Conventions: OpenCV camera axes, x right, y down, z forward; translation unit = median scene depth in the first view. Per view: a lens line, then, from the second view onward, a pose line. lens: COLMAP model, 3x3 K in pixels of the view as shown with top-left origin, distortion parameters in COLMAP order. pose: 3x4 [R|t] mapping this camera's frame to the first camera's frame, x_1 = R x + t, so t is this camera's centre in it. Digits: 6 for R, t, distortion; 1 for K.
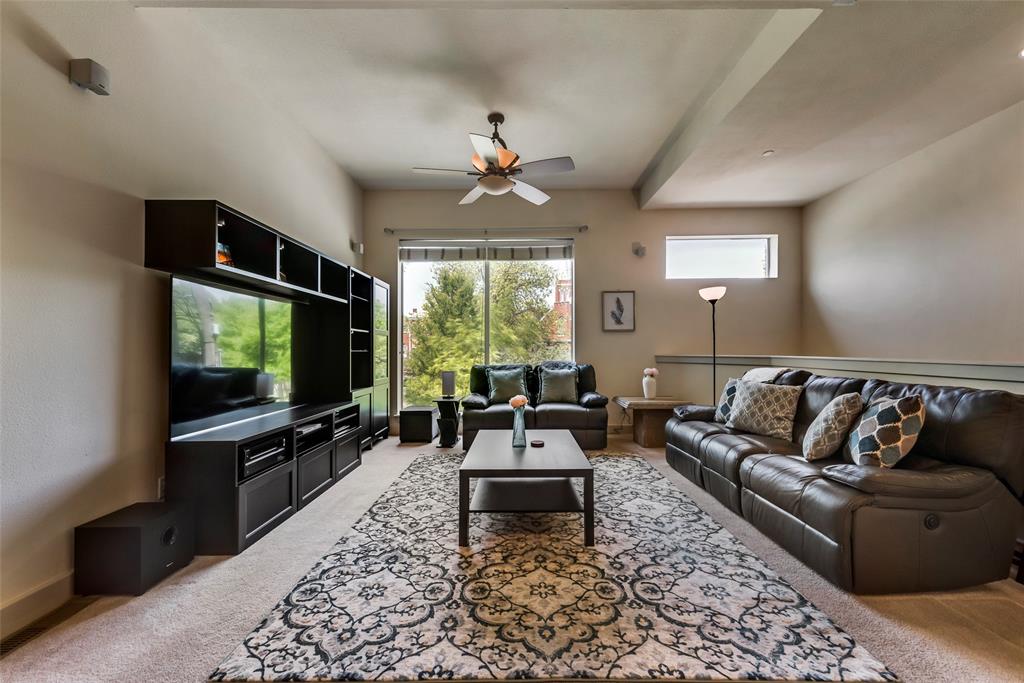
lens RADIAL K [[403.5, 0, 520.4], [0, 403.5, 345.5], [0, 0, 1]] dist [0.000890, -0.000312]
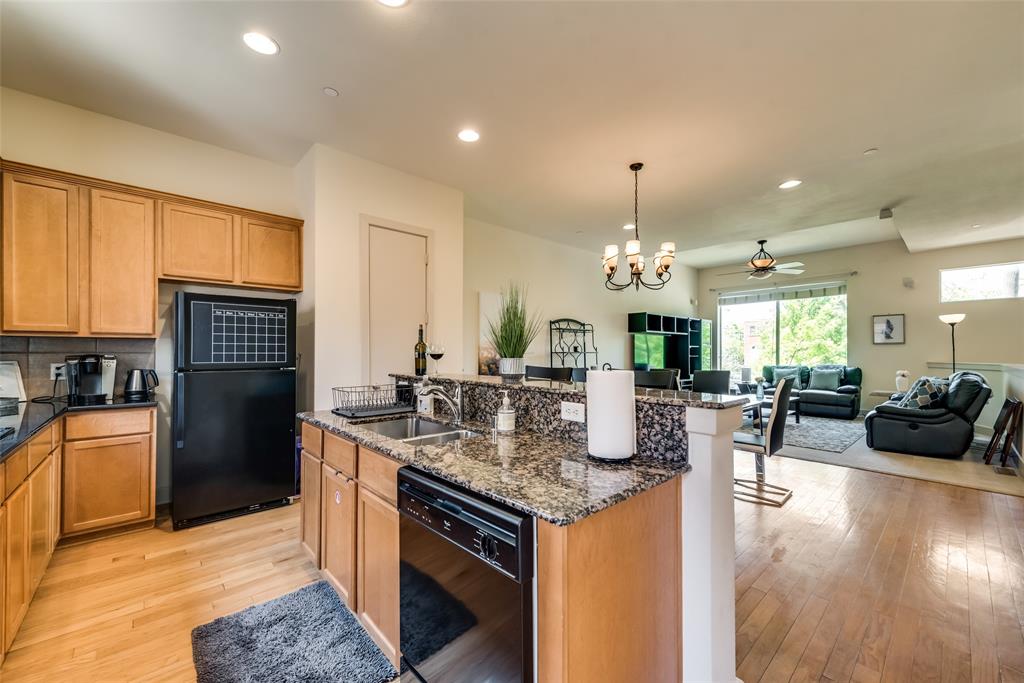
lens RADIAL K [[403.4, 0, 507.2], [0, 403.4, 351.6], [0, 0, 1]] dist [0.018009, 0.000019]
pose [[0.665292, 0.003940, -0.746573, 0.458381], [0.002904, 0.999965, 0.007865, -0.026146], [0.746578, -0.007401, 0.665257, -0.978311]]
